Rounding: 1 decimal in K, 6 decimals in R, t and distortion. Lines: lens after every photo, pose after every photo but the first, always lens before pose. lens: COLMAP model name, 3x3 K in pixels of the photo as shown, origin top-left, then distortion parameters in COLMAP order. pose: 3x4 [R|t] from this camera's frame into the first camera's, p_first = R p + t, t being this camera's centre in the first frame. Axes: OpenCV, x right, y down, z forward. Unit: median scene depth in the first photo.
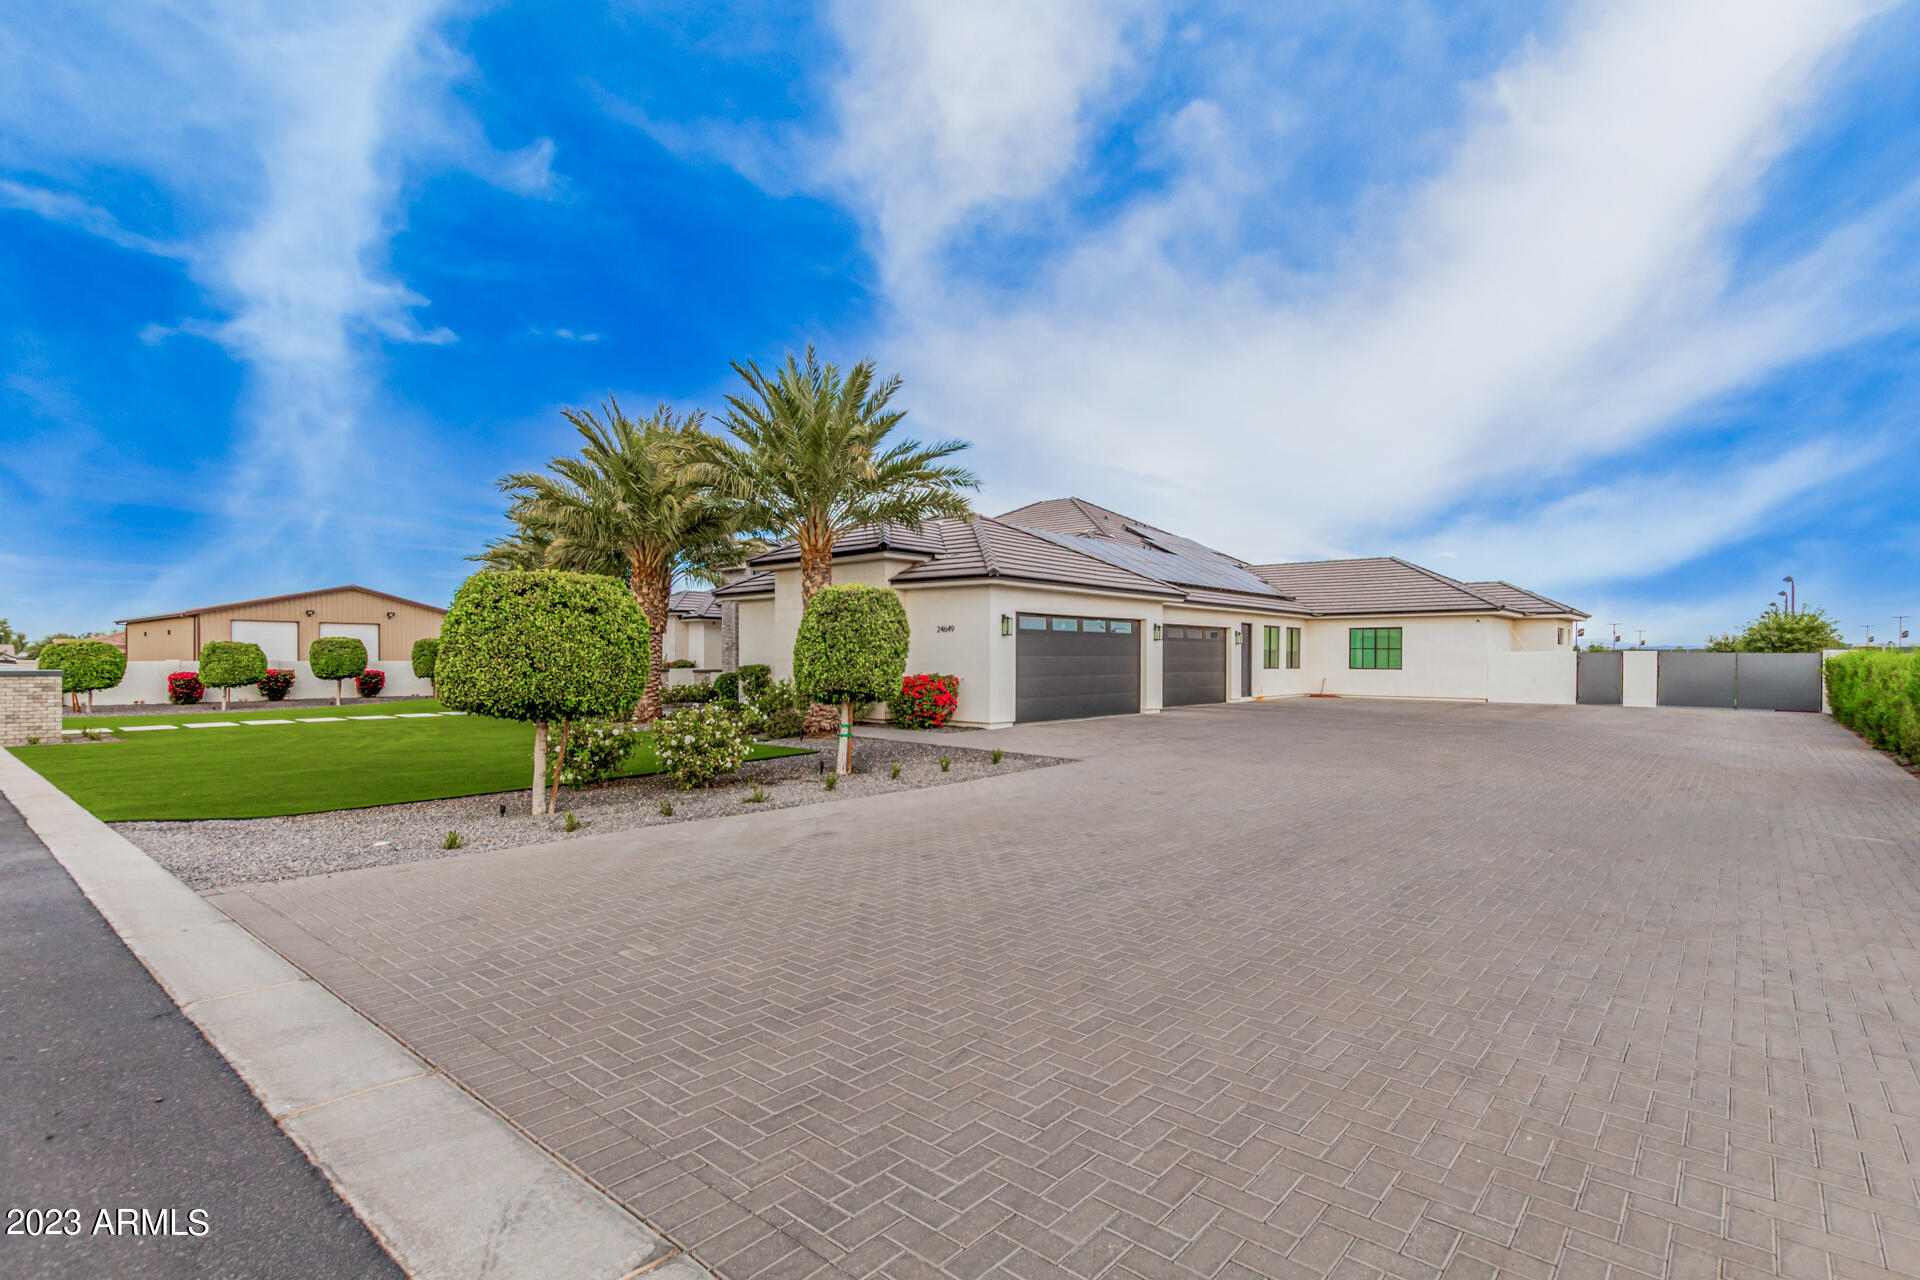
lens RADIAL K [[905.0, 0, 958.3], [0, 905.0, 673.5], [0, 0, 1]] dist [-0.002944, -0.001455]
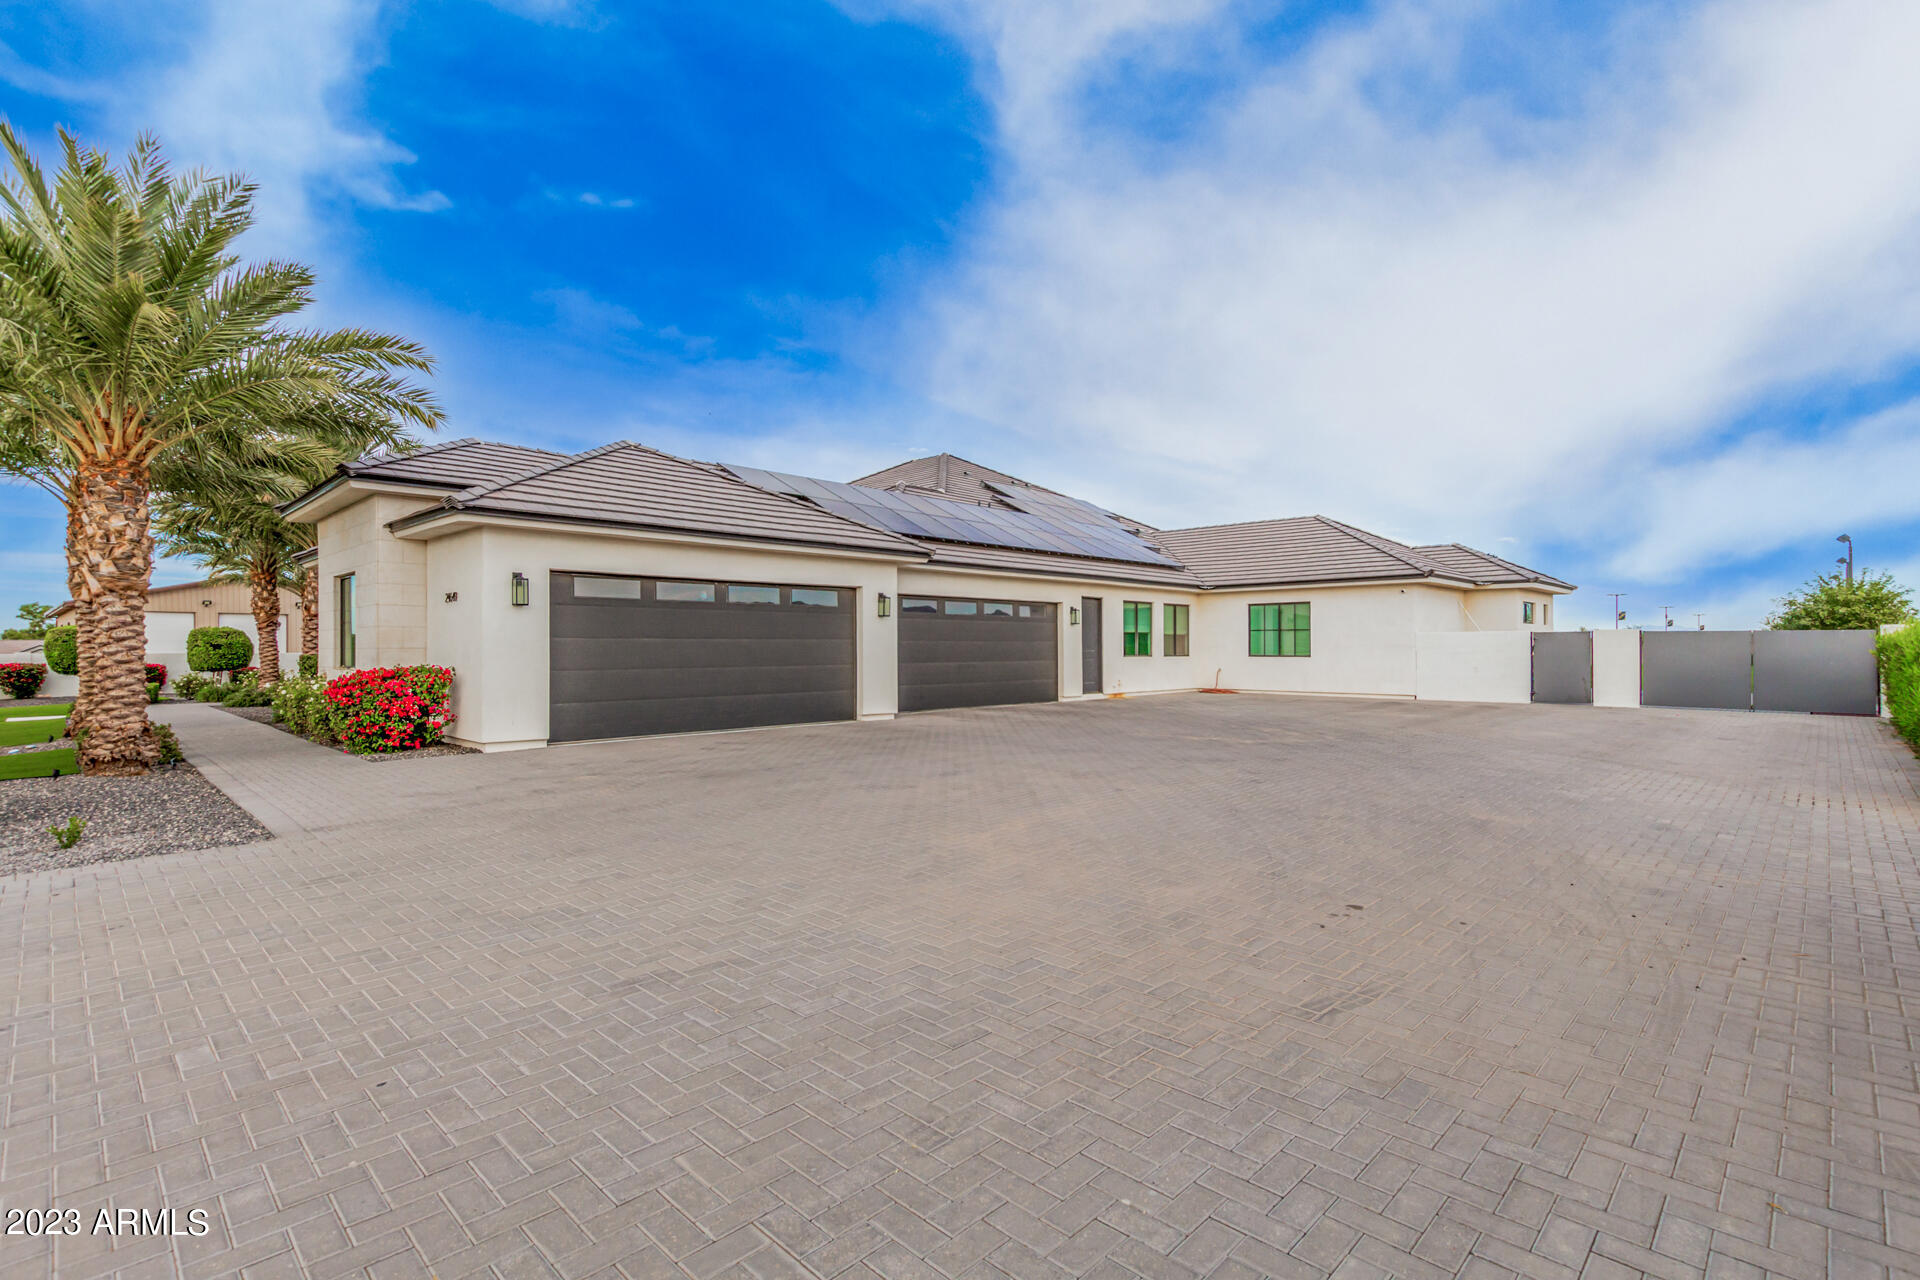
lens RADIAL K [[895.0, 0, 968.0], [0, 895.0, 646.5], [0, 0, 1]] dist [0.000048, 0.000688]
pose [[0.998821, -0.005454, -0.048228, 0.254080], [0.004493, 0.999790, -0.020010, 0.000669], [0.048327, 0.019769, 0.998636, 0.243866]]
